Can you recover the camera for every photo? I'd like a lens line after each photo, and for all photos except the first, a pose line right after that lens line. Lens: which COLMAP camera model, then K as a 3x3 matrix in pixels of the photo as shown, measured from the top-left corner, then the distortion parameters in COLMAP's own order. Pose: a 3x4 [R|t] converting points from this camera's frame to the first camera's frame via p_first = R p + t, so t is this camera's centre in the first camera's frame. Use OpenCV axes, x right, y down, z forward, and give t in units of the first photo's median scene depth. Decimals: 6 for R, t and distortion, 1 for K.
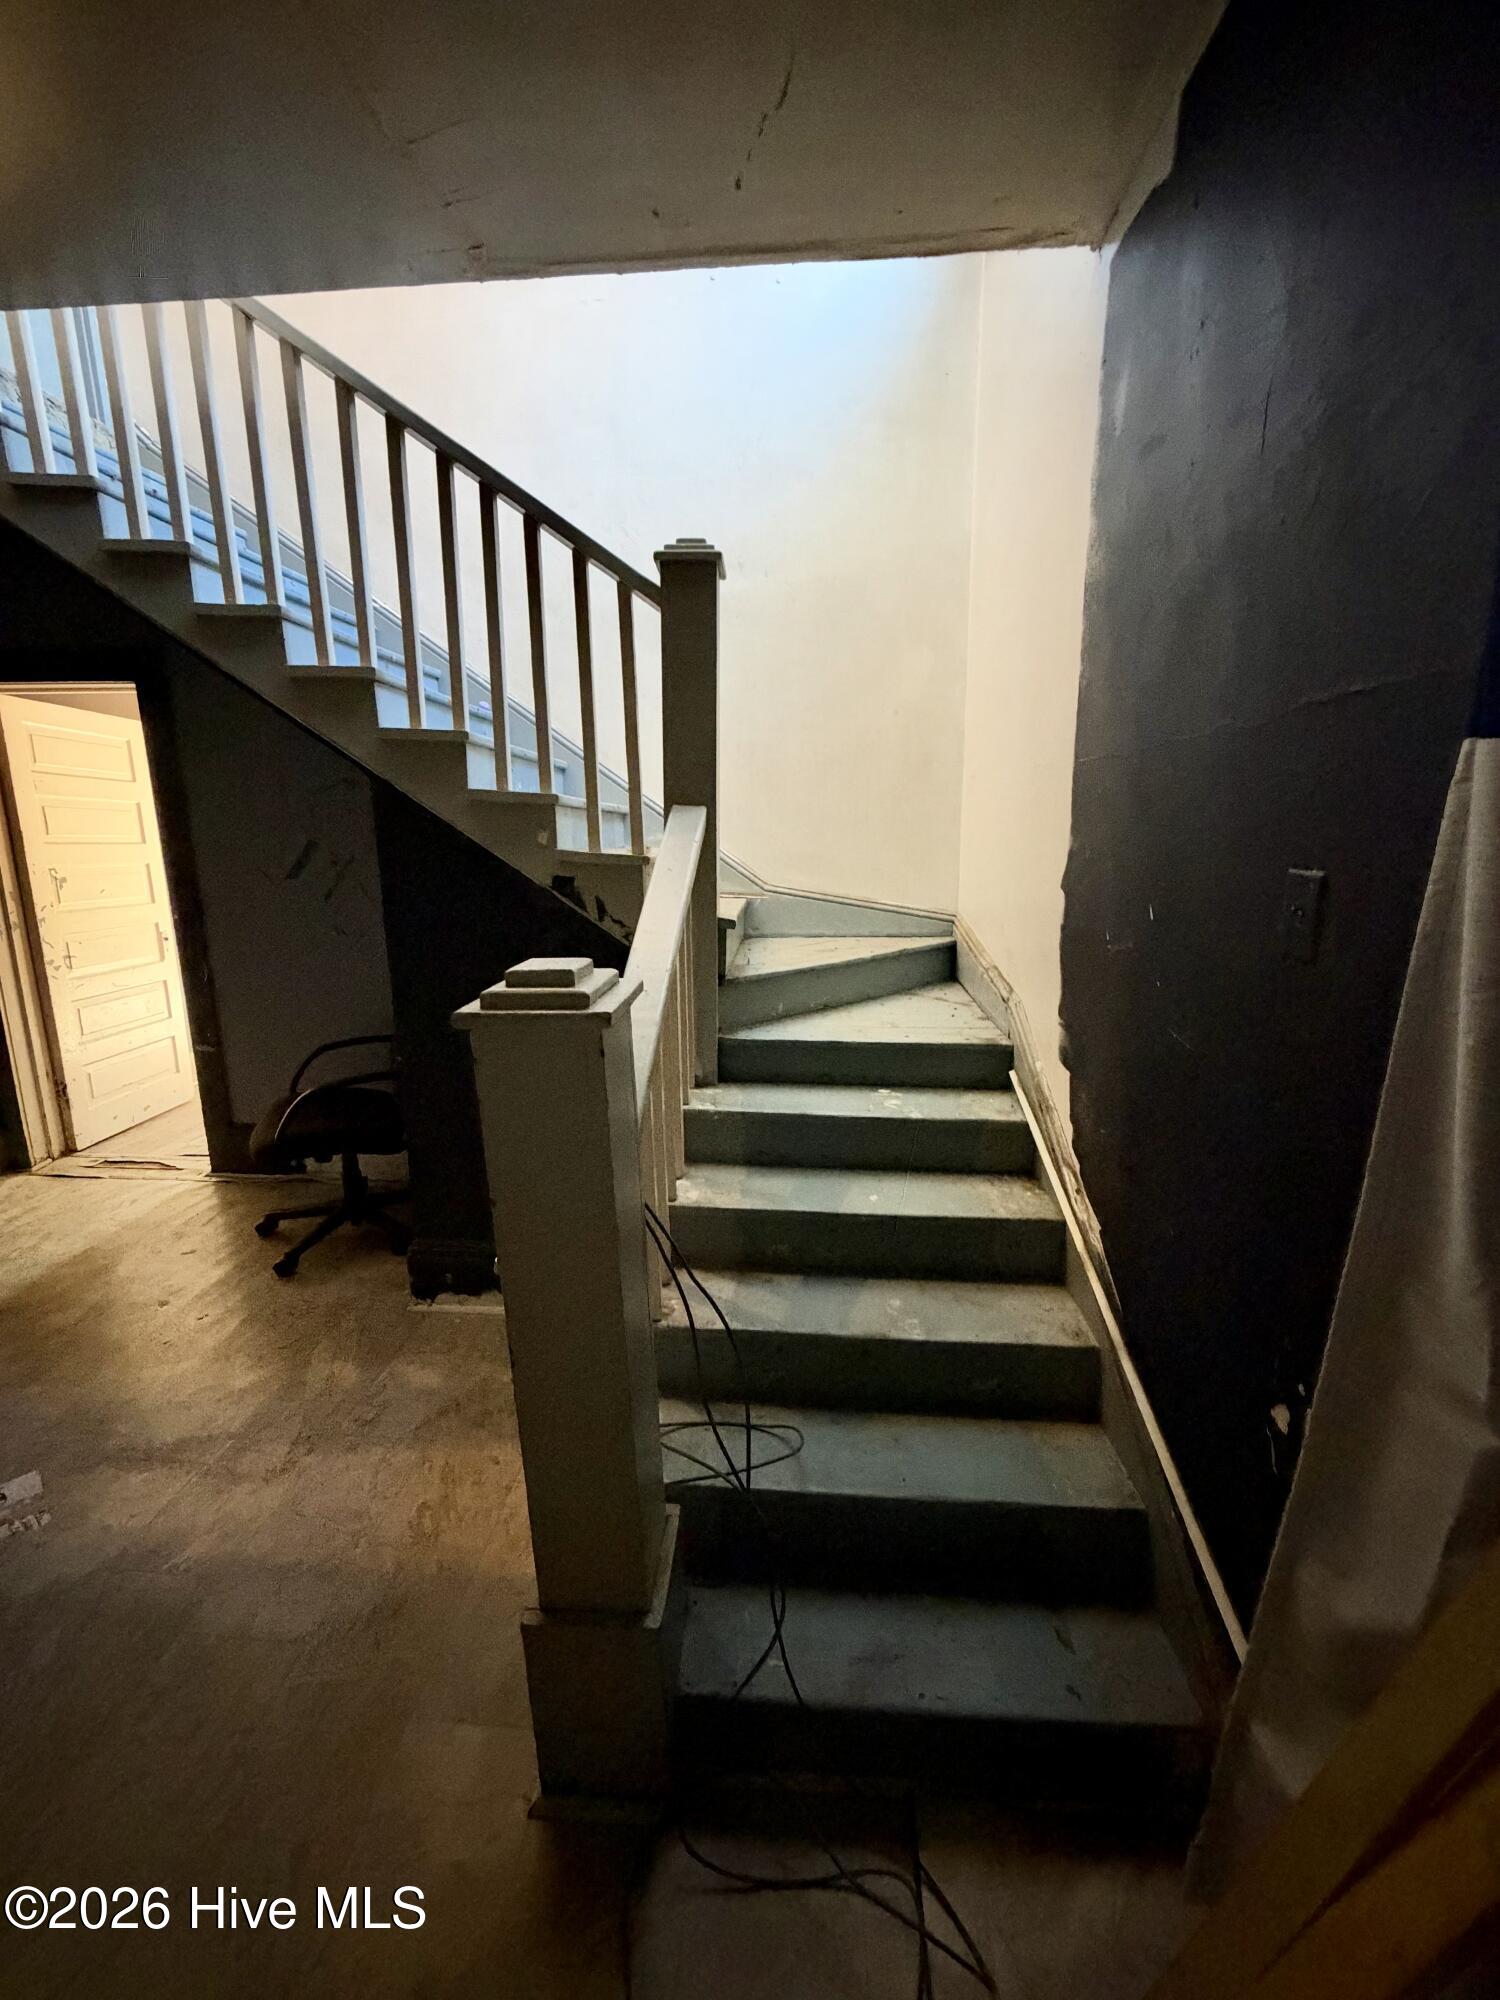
lens RADIAL K [[802.6, 0, 743.7], [0, 802.6, 1001.8], [0, 0, 1]] dist [0.001015, -0.000220]
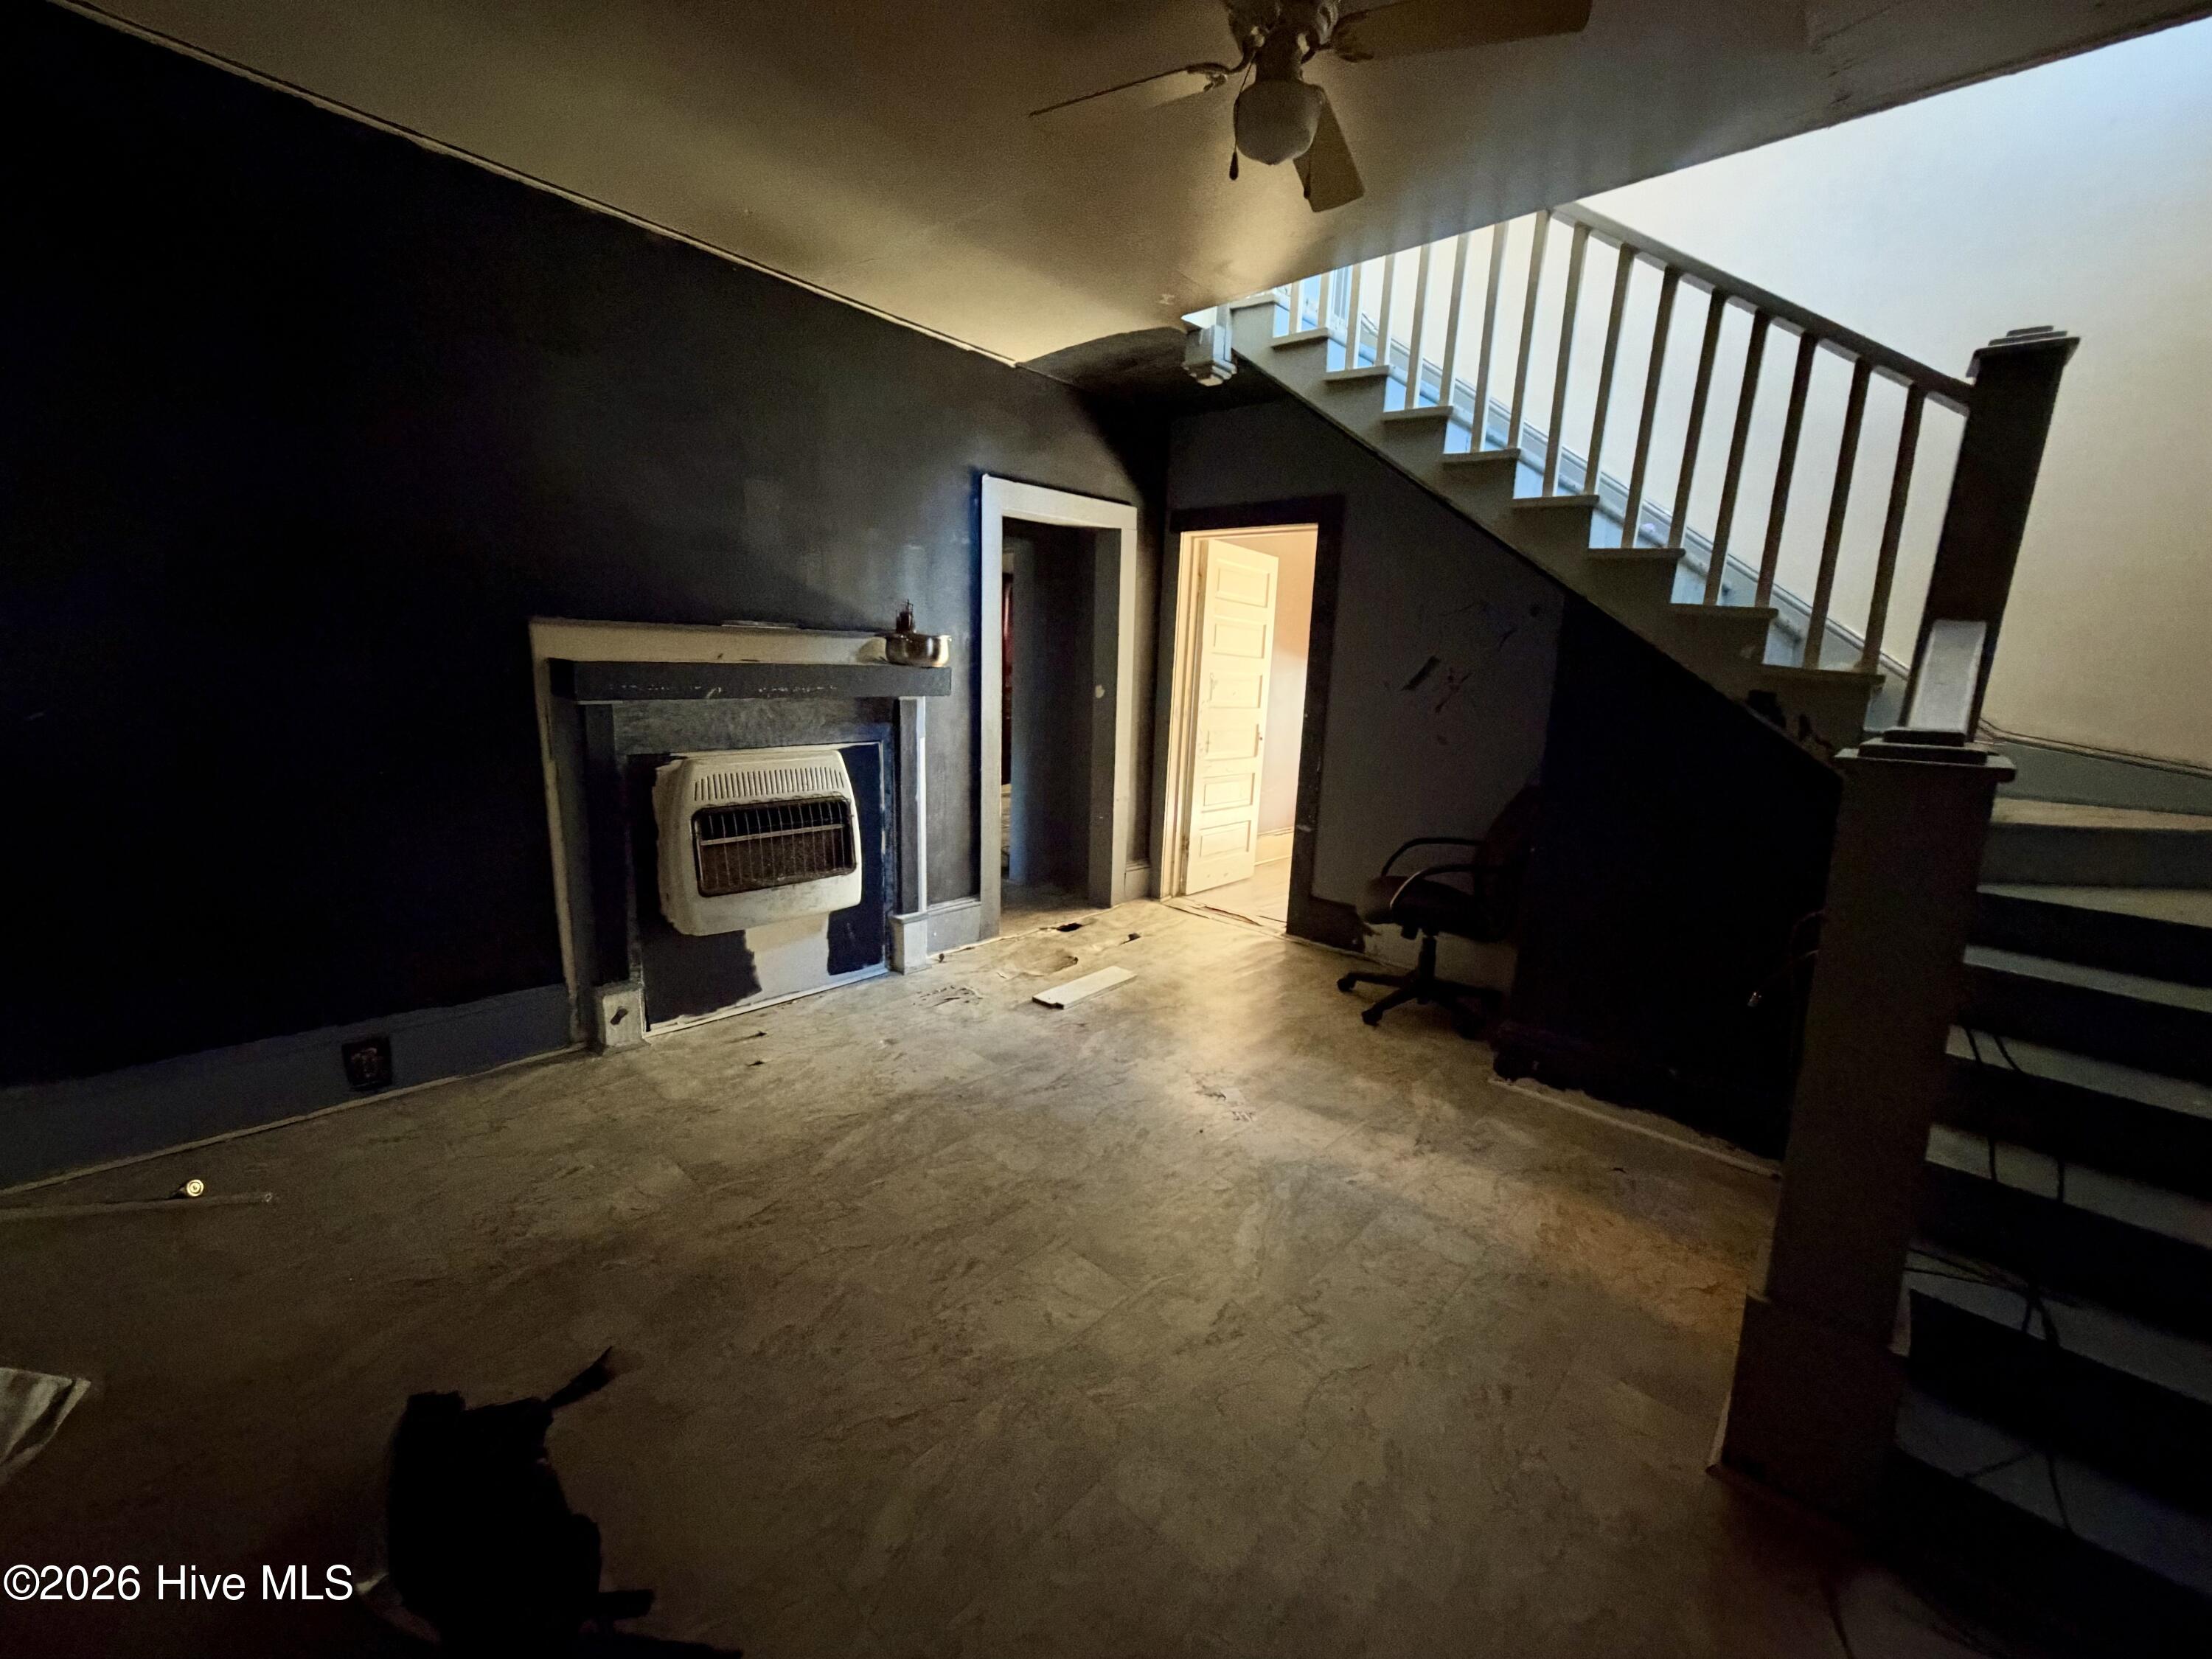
lens RADIAL K [[887.7, 0, 1107.6], [0, 887.7, 827.0], [0, 0, 1]] dist [0.001015, -0.000220]
pose [[0.783018, 0.152642, -0.602978, -0.168794], [-0.177087, 0.984009, 0.019136, 0.126595], [0.596257, 0.091795, 0.797528, -0.328123]]
